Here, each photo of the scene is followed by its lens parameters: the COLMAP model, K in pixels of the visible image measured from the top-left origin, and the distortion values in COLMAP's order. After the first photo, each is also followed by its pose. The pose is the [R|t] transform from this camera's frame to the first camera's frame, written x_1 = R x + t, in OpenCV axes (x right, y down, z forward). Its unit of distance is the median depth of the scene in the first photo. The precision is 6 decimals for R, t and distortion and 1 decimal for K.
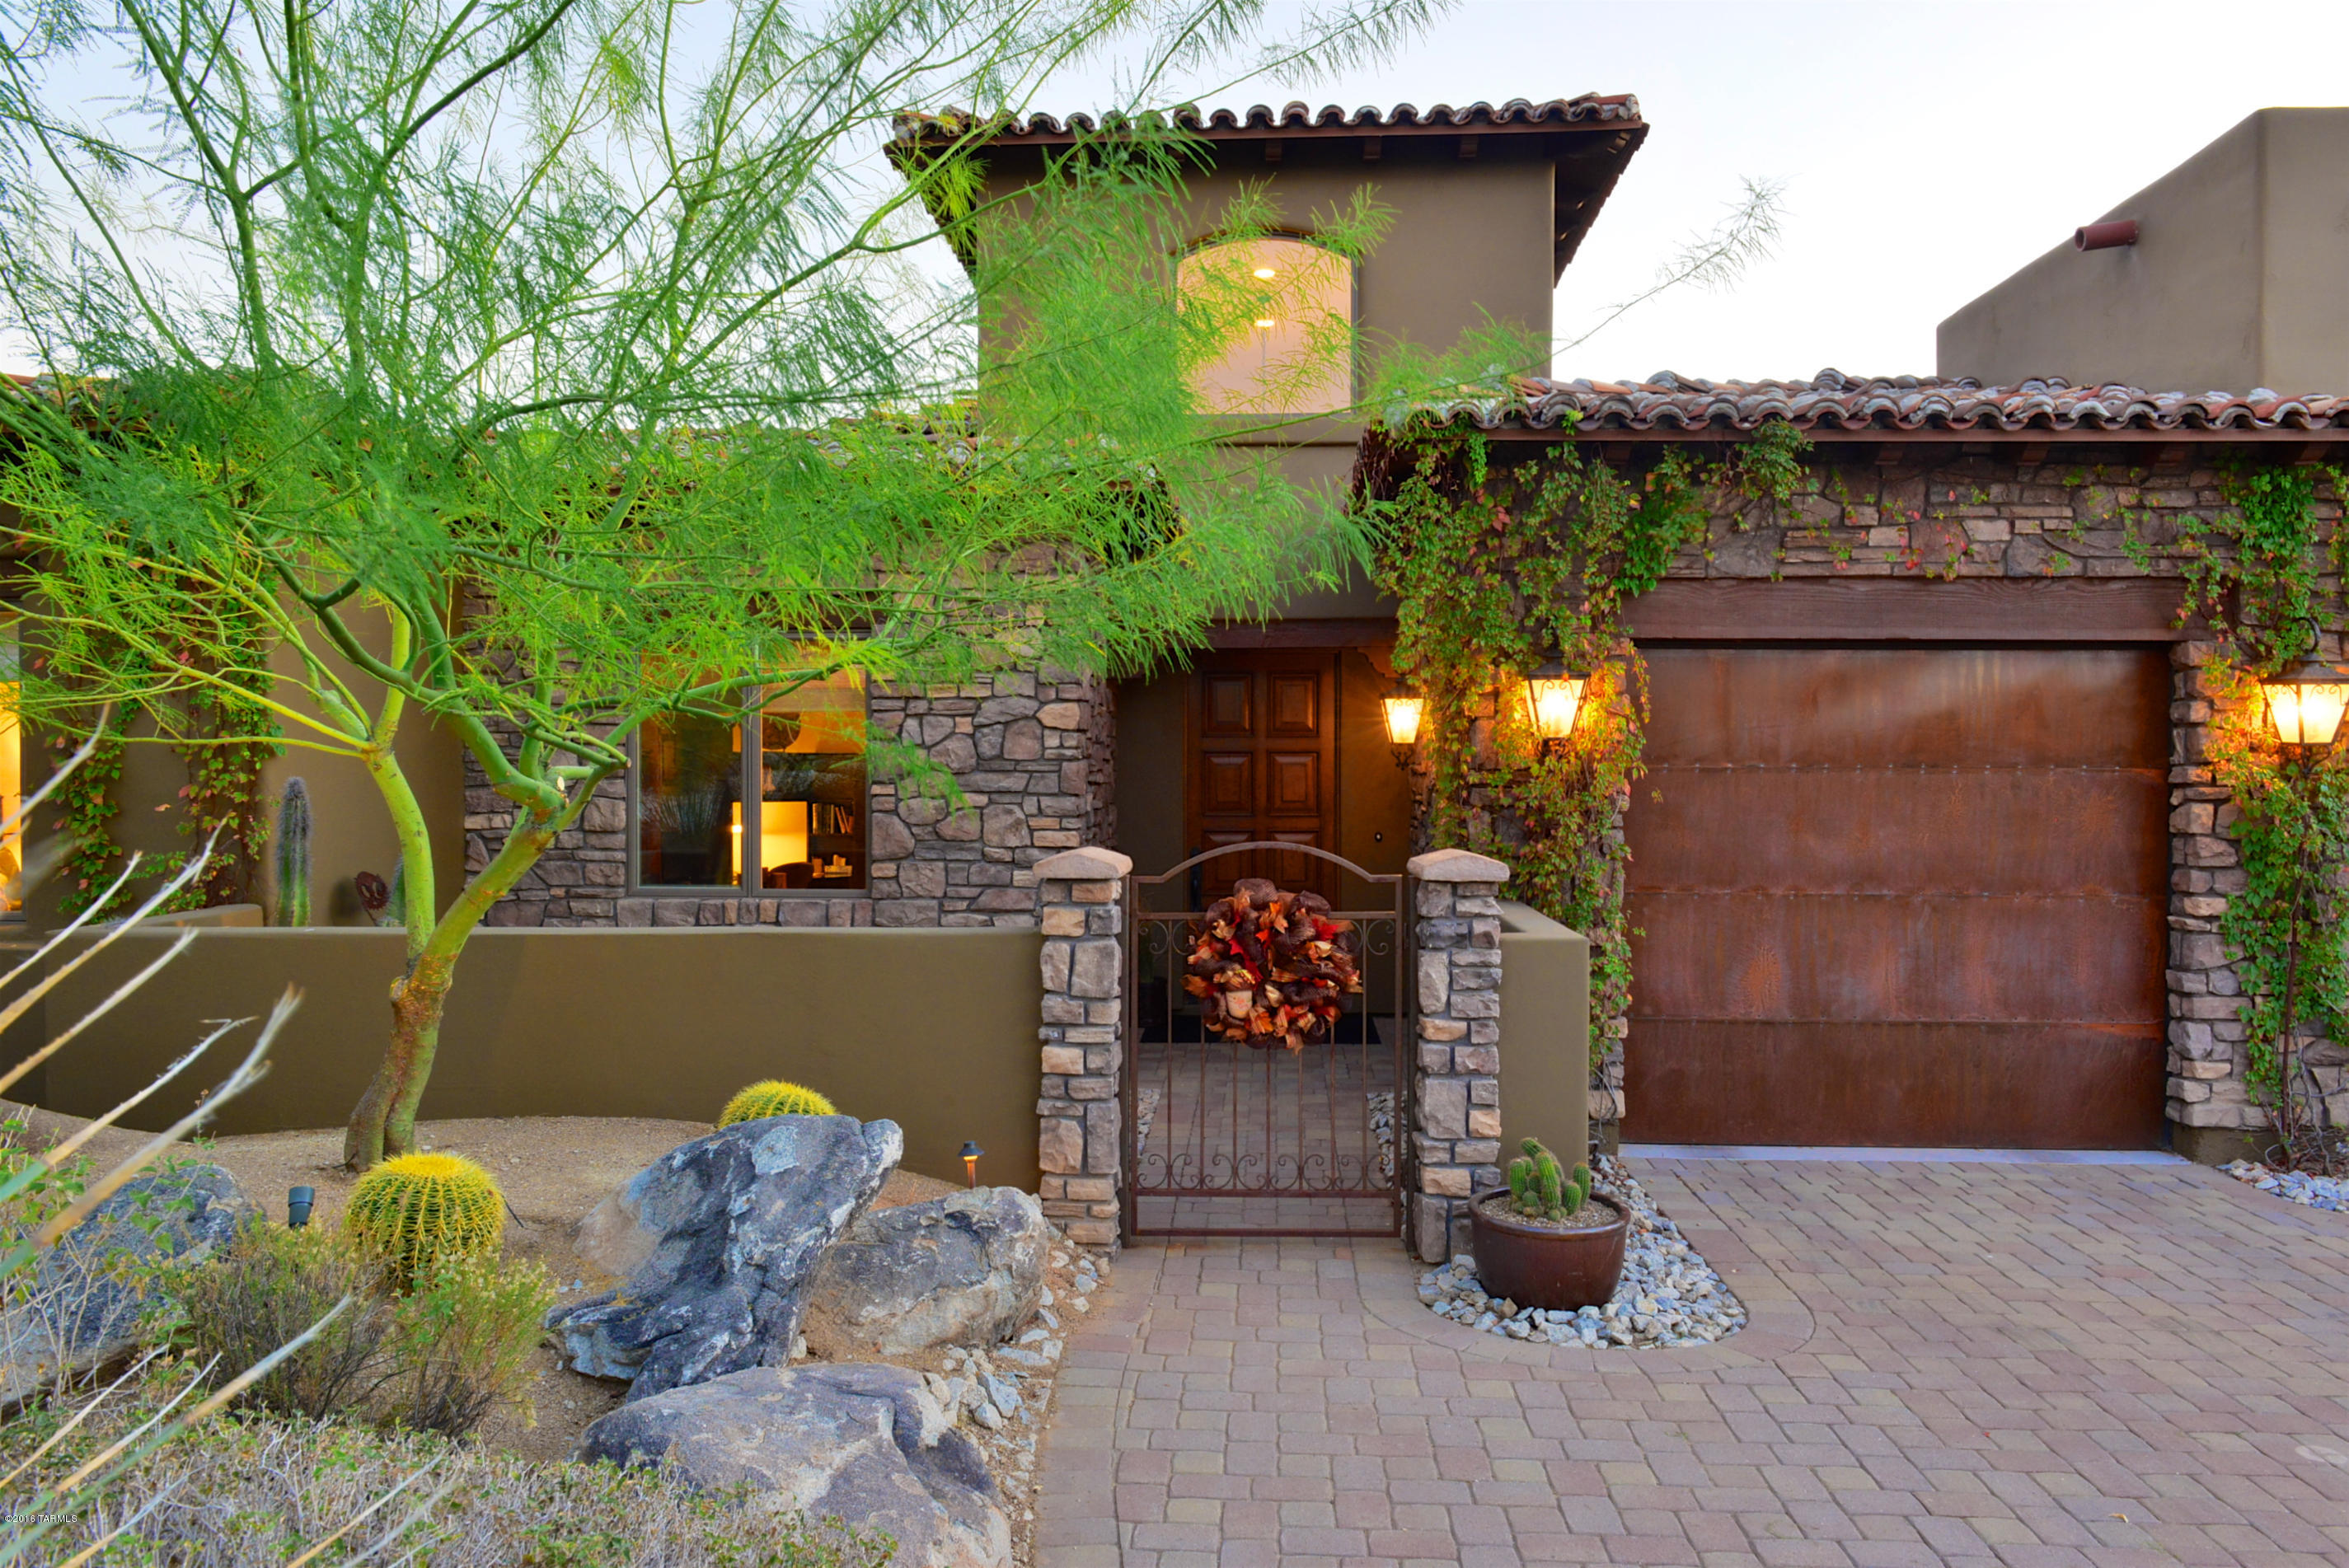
lens RADIAL K [[1581.7, 0, 1166.6], [0, 1581.7, 772.4], [0, 0, 1]] dist [-0.002837, -0.013971]
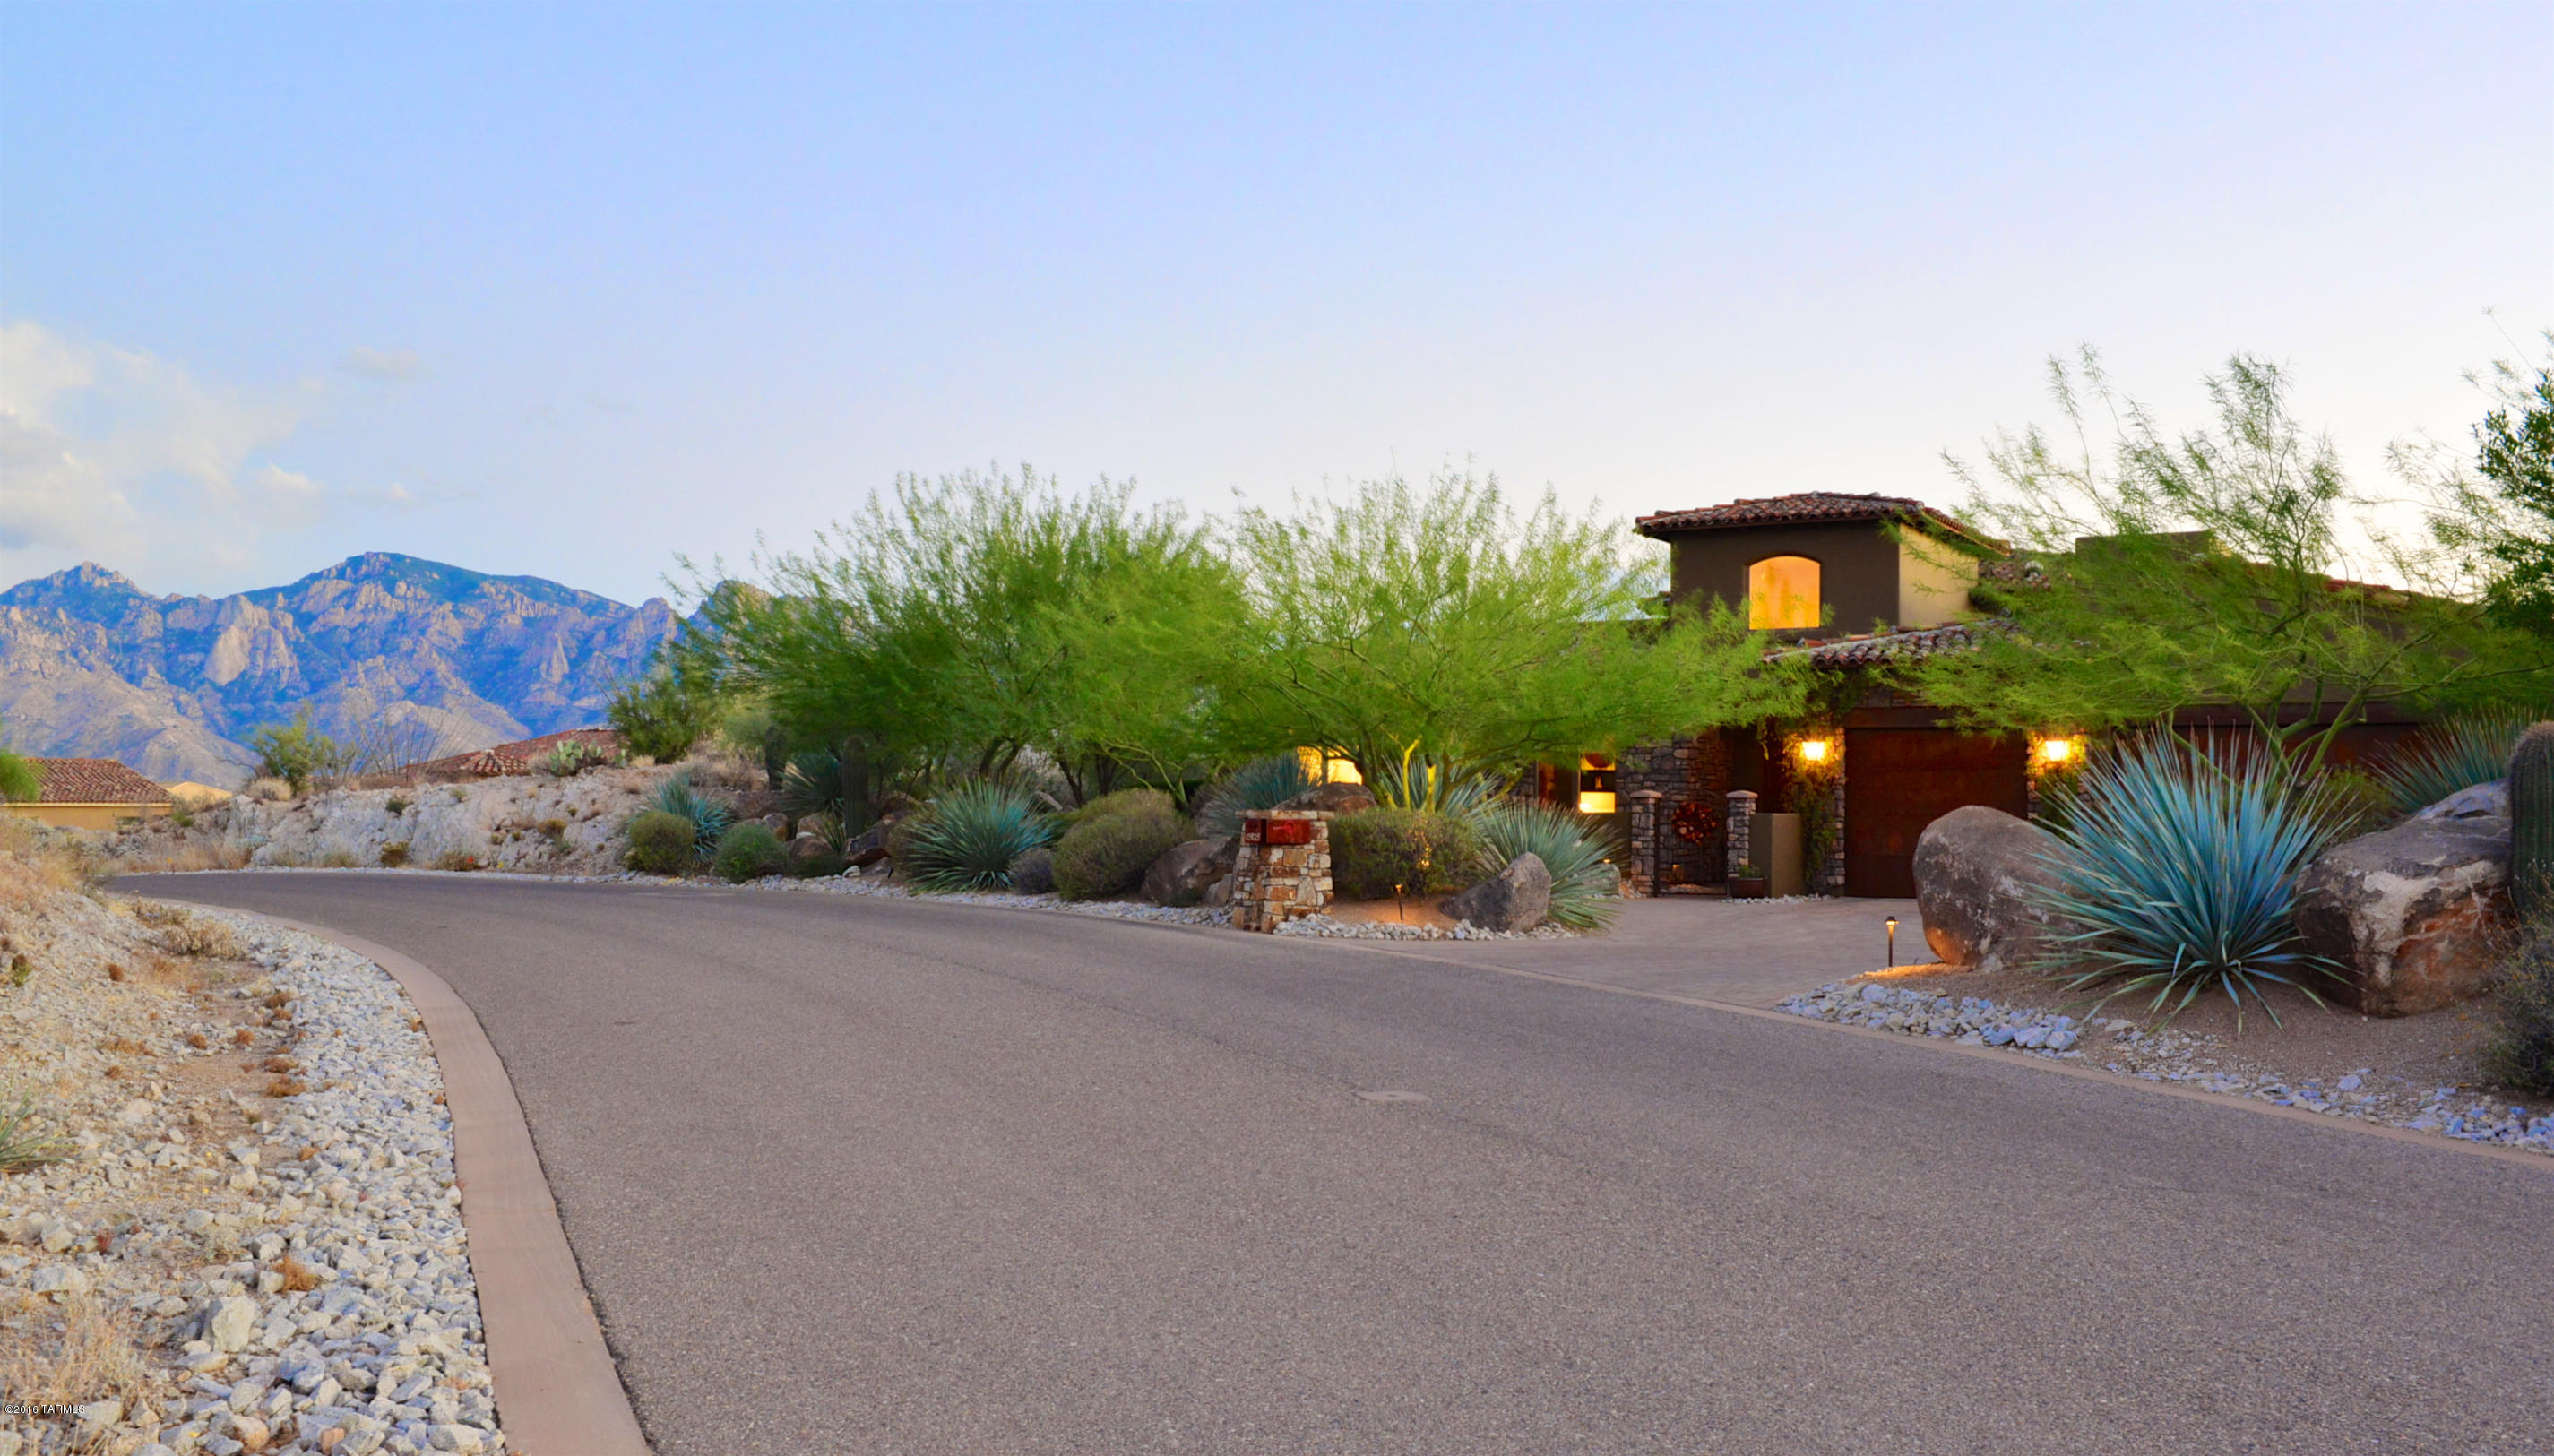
lens RADIAL K [[2420.9, 0, 1284.9], [0, 2420.9, 745.5], [0, 0, 1]] dist [-0.010697, 0.000000]
pose [[0.902803, -0.010223, -0.429933, 1.345307], [-0.002755, 0.999559, -0.029553, 0.091622], [0.430045, 0.027865, 0.902377, -3.725738]]
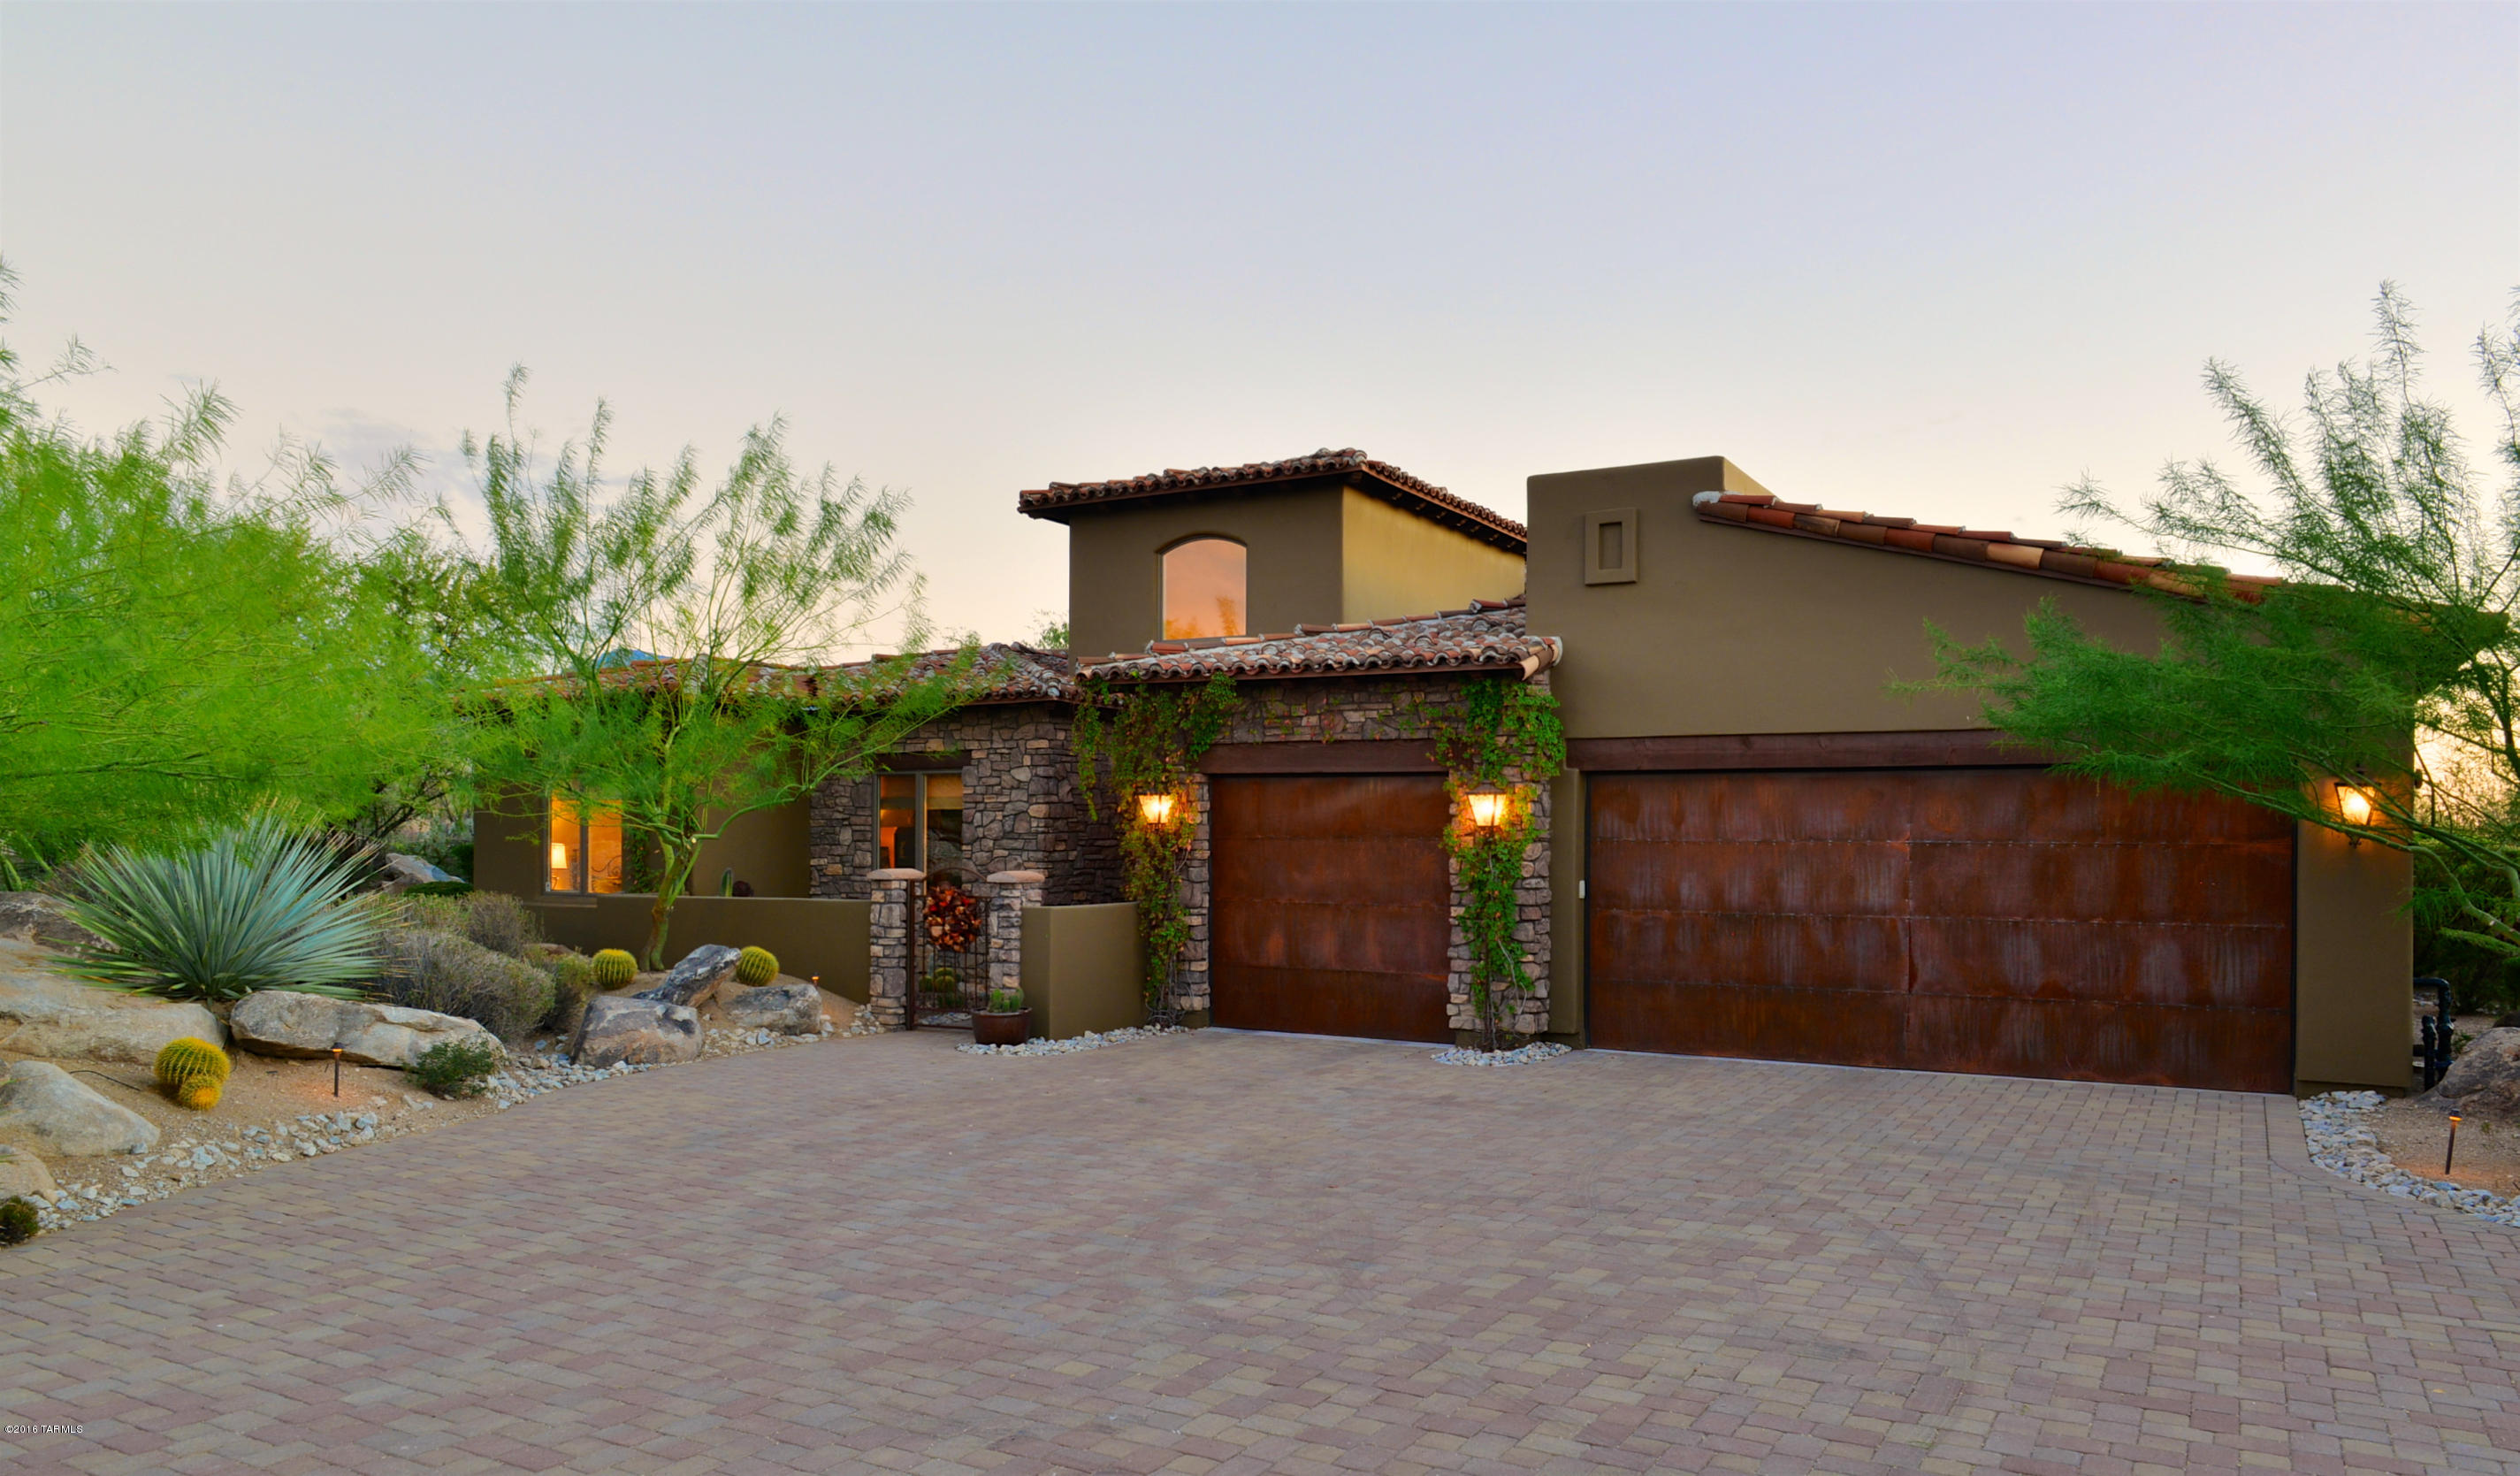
lens RADIAL K [[1745.1, 0, 1267.6], [0, 1745.1, 751.0], [0, 0, 1]] dist [0.009539, 0.000258]
pose [[0.888912, -0.019883, -0.457647, 1.415326], [-0.004646, 0.998615, -0.052410, 0.003305], [0.458055, 0.048713, 0.887588, -0.970899]]
